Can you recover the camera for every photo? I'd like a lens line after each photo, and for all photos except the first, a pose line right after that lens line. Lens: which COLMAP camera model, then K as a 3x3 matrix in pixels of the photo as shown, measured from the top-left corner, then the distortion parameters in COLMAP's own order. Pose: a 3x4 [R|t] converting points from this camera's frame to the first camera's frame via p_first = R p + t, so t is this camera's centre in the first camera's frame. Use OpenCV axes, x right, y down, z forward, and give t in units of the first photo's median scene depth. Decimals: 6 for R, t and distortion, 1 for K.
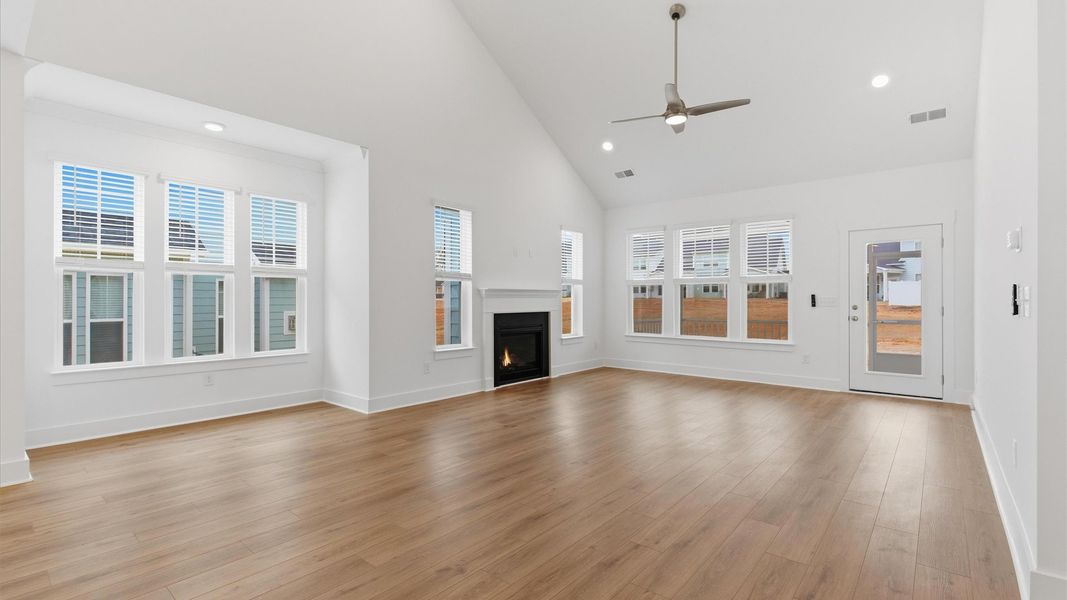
lens RADIAL K [[482.8, 0, 527.8], [0, 482.8, 298.7], [0, 0, 1]] dist [-0.008753, 0.001147]
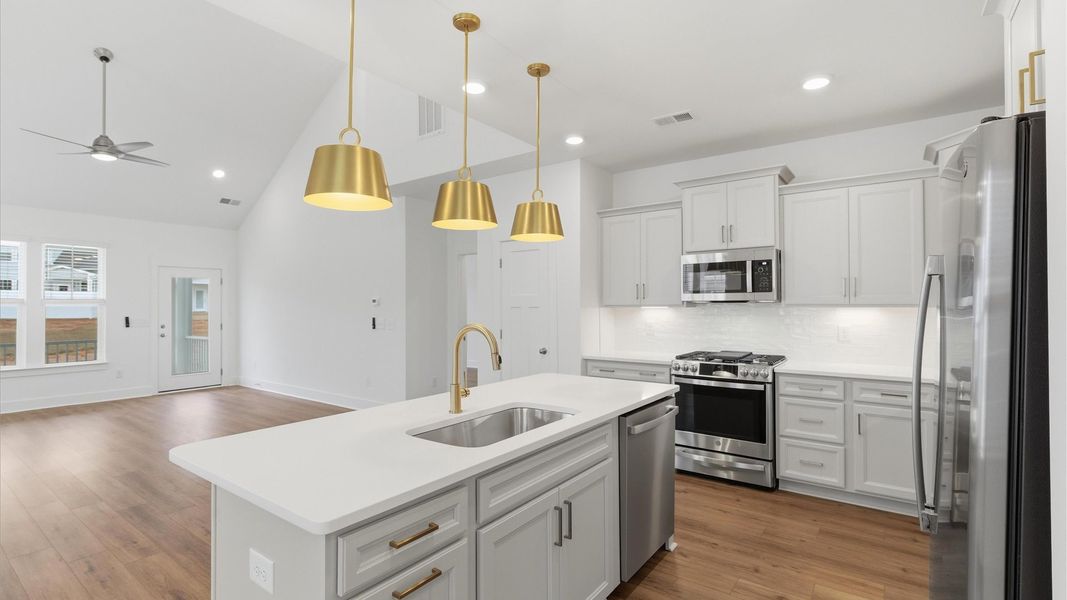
lens RADIAL K [[482.8, 0, 533.2], [0, 482.8, 305.0], [0, 0, 1]] dist [-0.008753, 0.001147]
pose [[-0.063972, 0.002916, 0.997947, -0.582838], [0.003632, 0.999990, -0.002689, -0.028132], [-0.997945, 0.003453, -0.063982, 0.090611]]
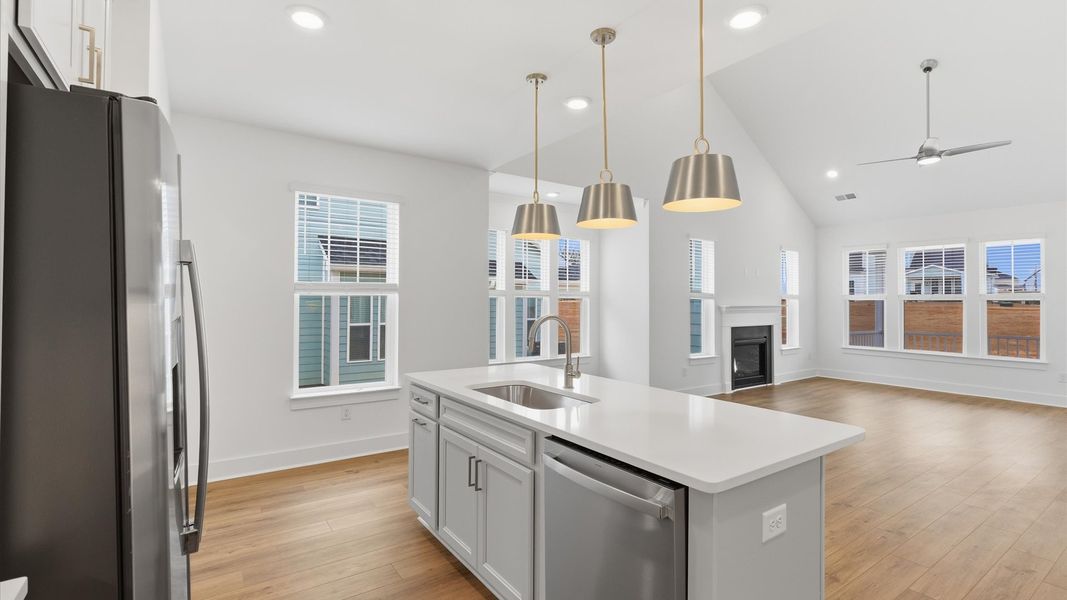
lens RADIAL K [[482.8, 0, 539.4], [0, 482.8, 296.9], [0, 0, 1]] dist [-0.008753, 0.001147]
pose [[0.965350, -0.001229, -0.260955, -0.205193], [-0.002430, 0.999903, -0.013698, -0.024140], [0.260946, 0.013858, 0.965254, -0.235990]]
